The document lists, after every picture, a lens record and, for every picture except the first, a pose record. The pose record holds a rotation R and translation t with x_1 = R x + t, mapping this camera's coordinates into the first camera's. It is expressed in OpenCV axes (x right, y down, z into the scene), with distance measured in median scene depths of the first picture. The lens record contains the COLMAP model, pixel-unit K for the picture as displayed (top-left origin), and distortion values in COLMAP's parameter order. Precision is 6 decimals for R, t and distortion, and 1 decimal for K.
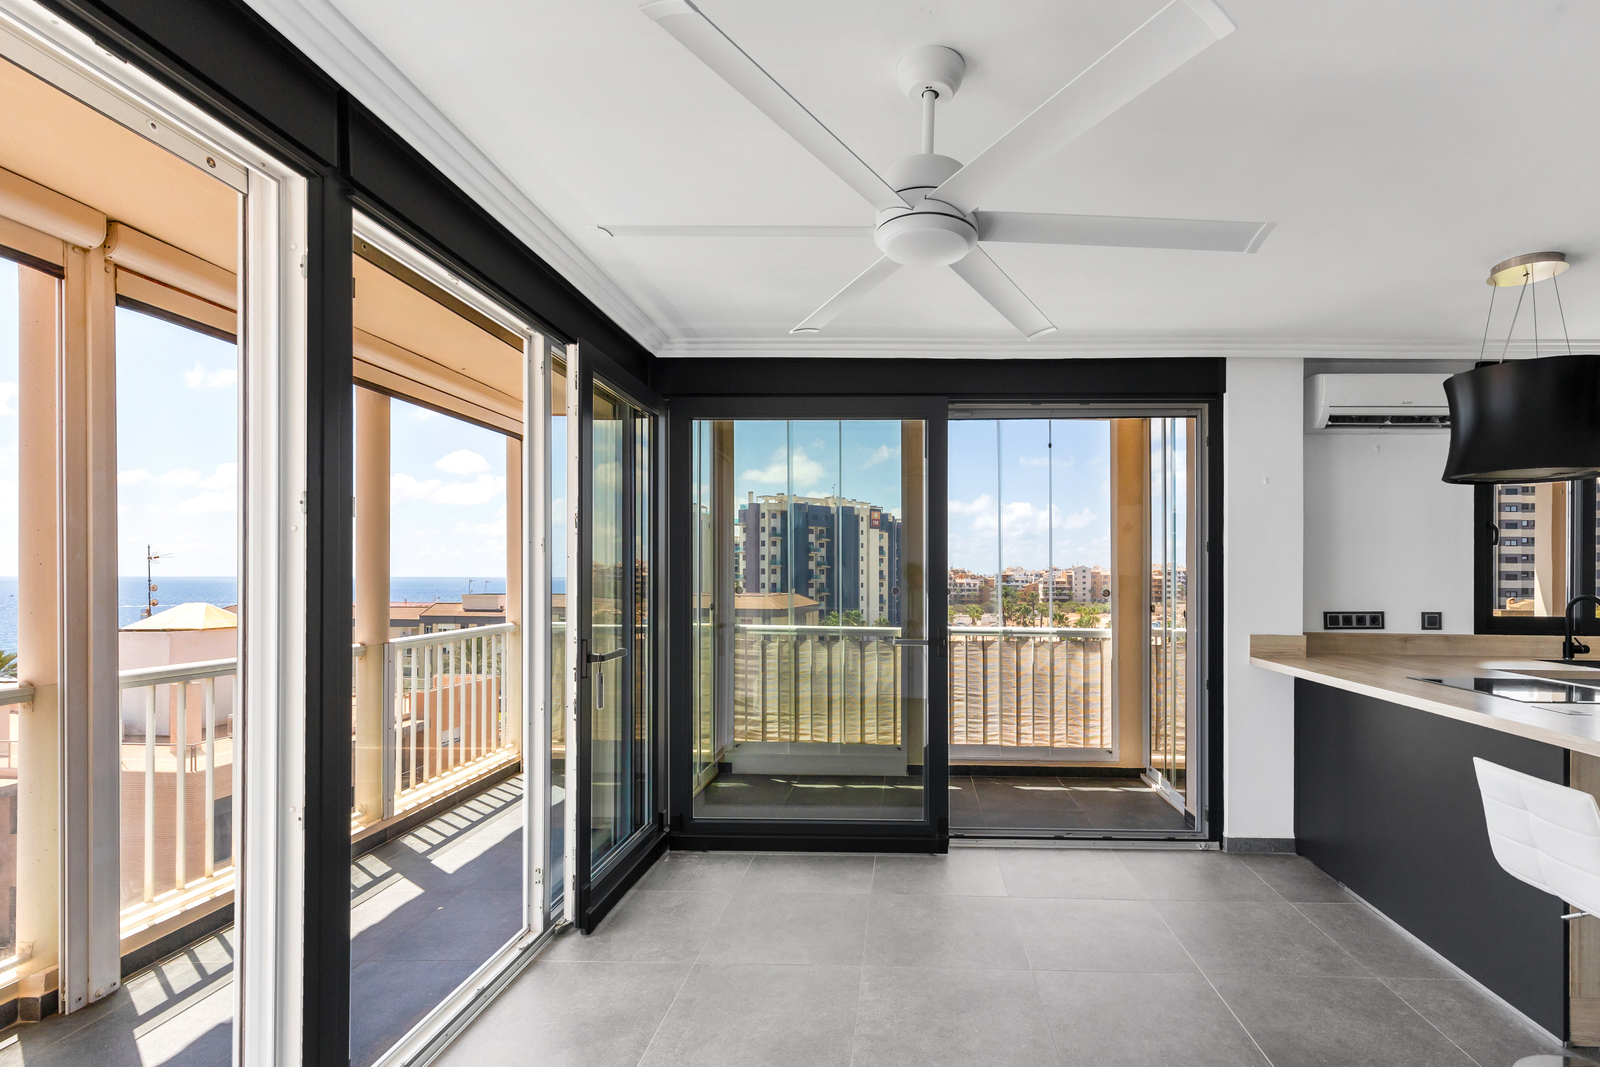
lens RADIAL K [[755.6, 0, 896.5], [0, 755.6, 575.8], [0, 0, 1]] dist [0.008827, -0.000074]
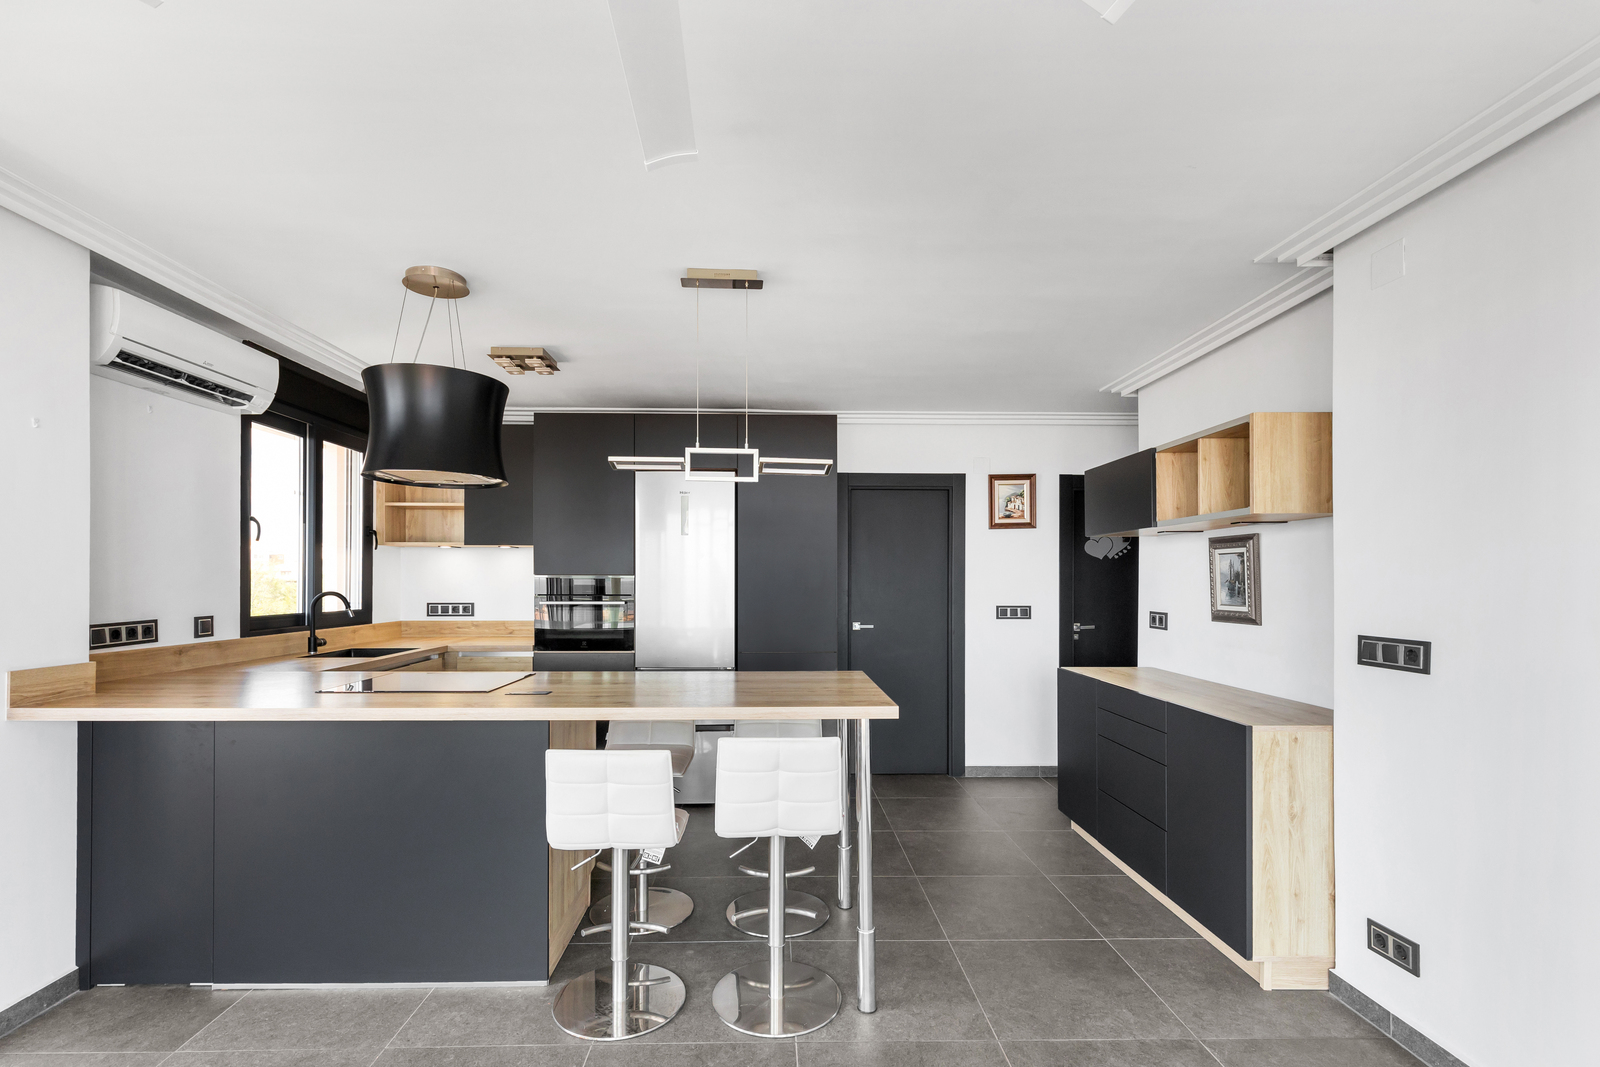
lens RADIAL K [[716.6, 0, 790.0], [0, 716.6, 568.7], [0, 0, 1]] dist [0.001361, 0.000307]
pose [[-0.038628, 0.006463, 0.999233, -0.123675], [-0.002513, 0.999975, -0.006565, -0.002037], [-0.999250, -0.002765, -0.038611, 0.375753]]
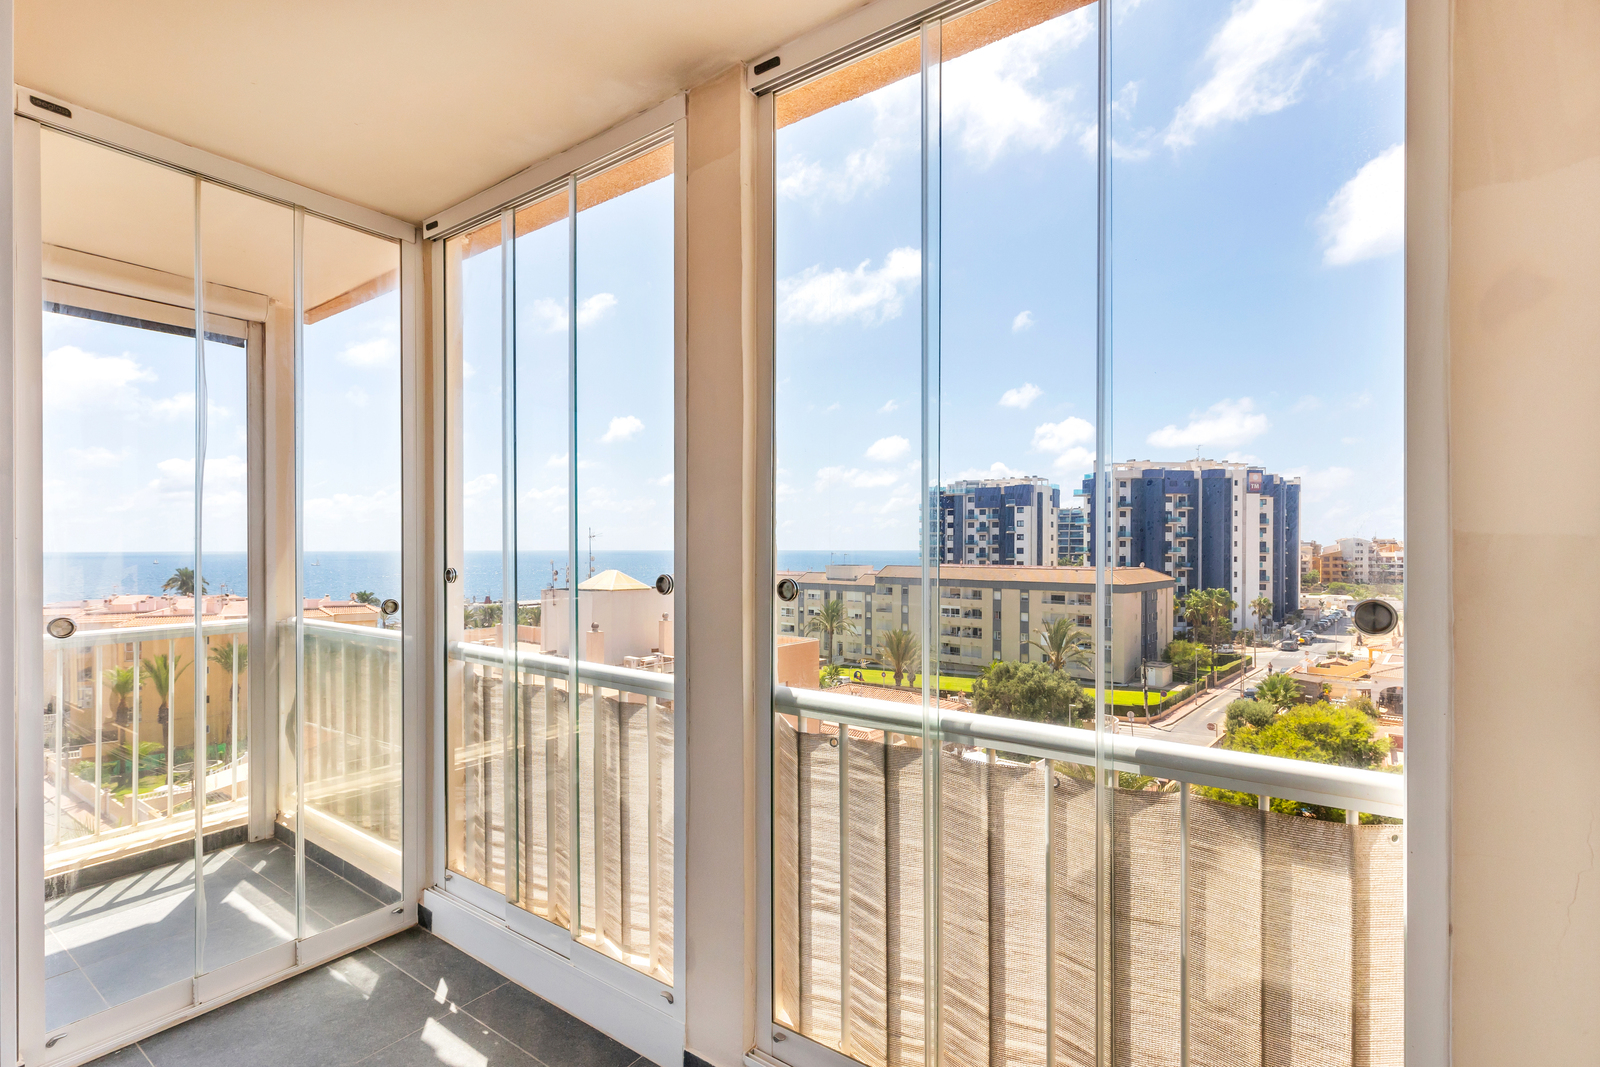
lens RADIAL K [[725.0, 0, 793.0], [0, 725.0, 553.1], [0, 0, 1]] dist [0.005196, 0.000067]
pose [[0.821984, -0.000460, -0.569511, 0.334541], [0.003445, 0.999985, 0.004165, 0.005676], [0.569501, -0.005385, 0.821973, 0.946495]]
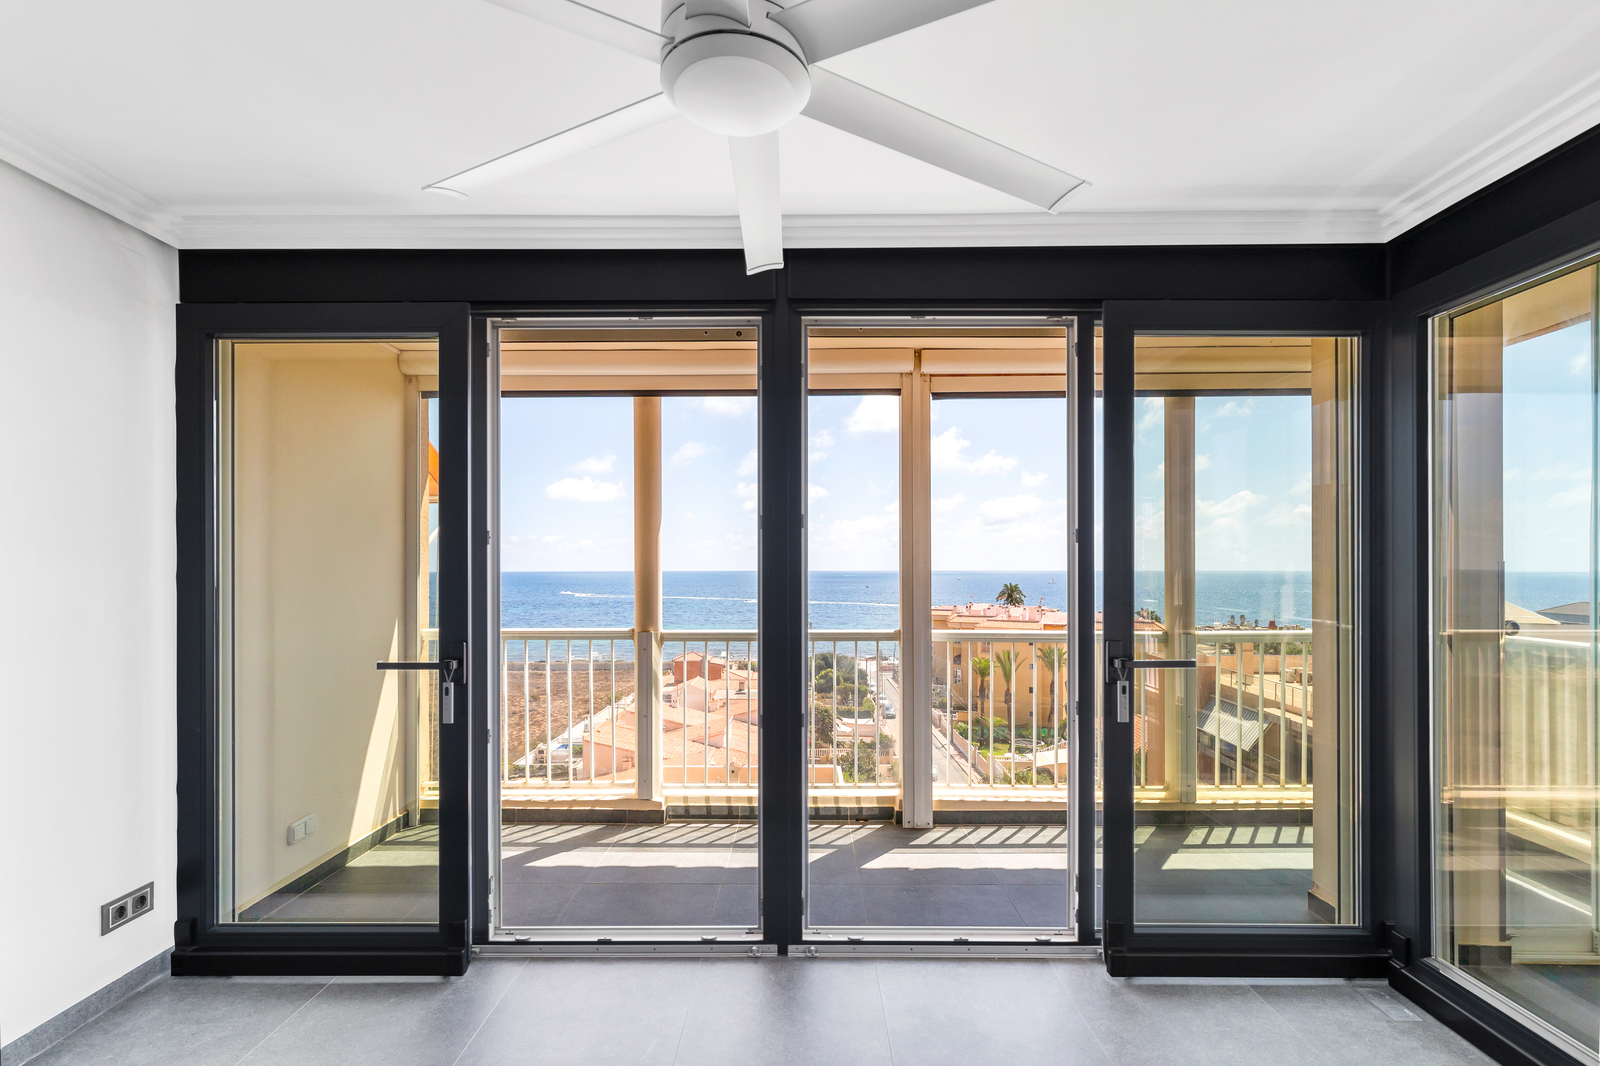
lens RADIAL K [[724.3, 0, 801.0], [0, 724.3, 563.2], [0, 0, 1]] dist [0.001555, -0.000472]
pose [[0.003702, -0.010310, -0.999940, 0.301634], [-0.000458, 0.999947, -0.010311, 0.002557], [0.999993, 0.000496, 0.003697, 0.441375]]
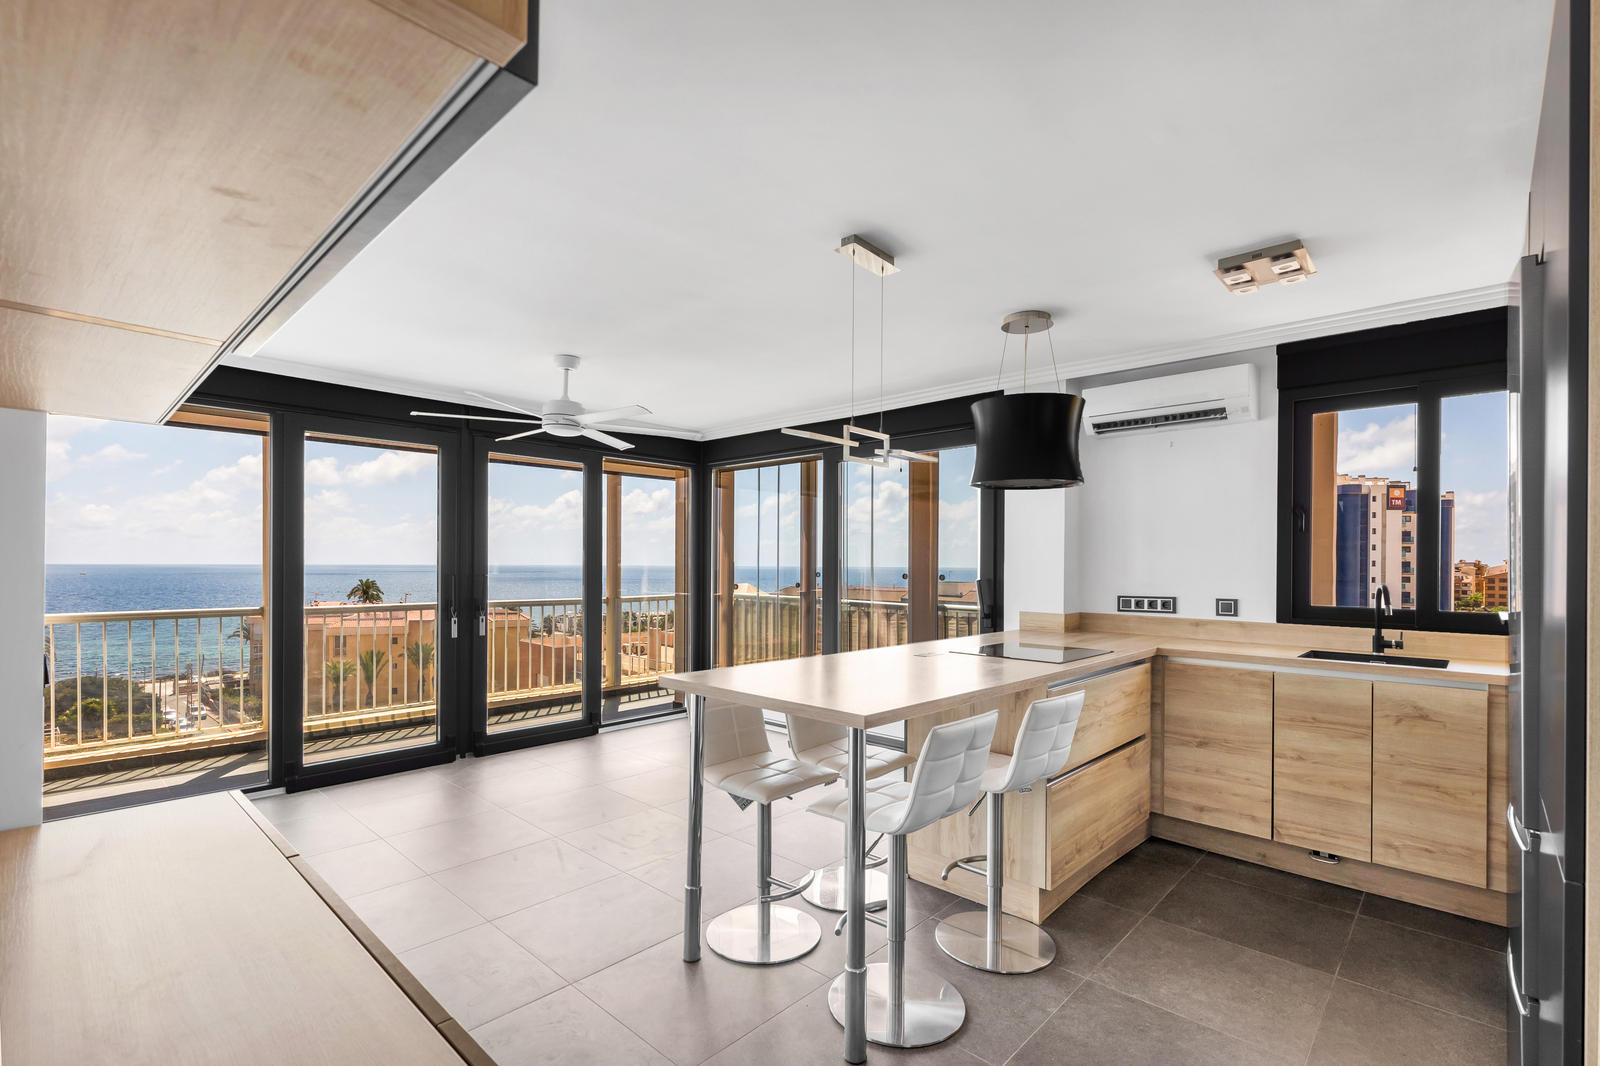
lens RADIAL K [[732.3, 0, 793.1], [0, 732.3, 565.7], [0, 0, 1]] dist [0.003056, 0.000208]
pose [[0.734459, 0.001366, -0.678651, 0.946408], [-0.003125, 0.999994, -0.001370, 0.006318], [0.678646, 0.003127, 0.734459, -0.120340]]
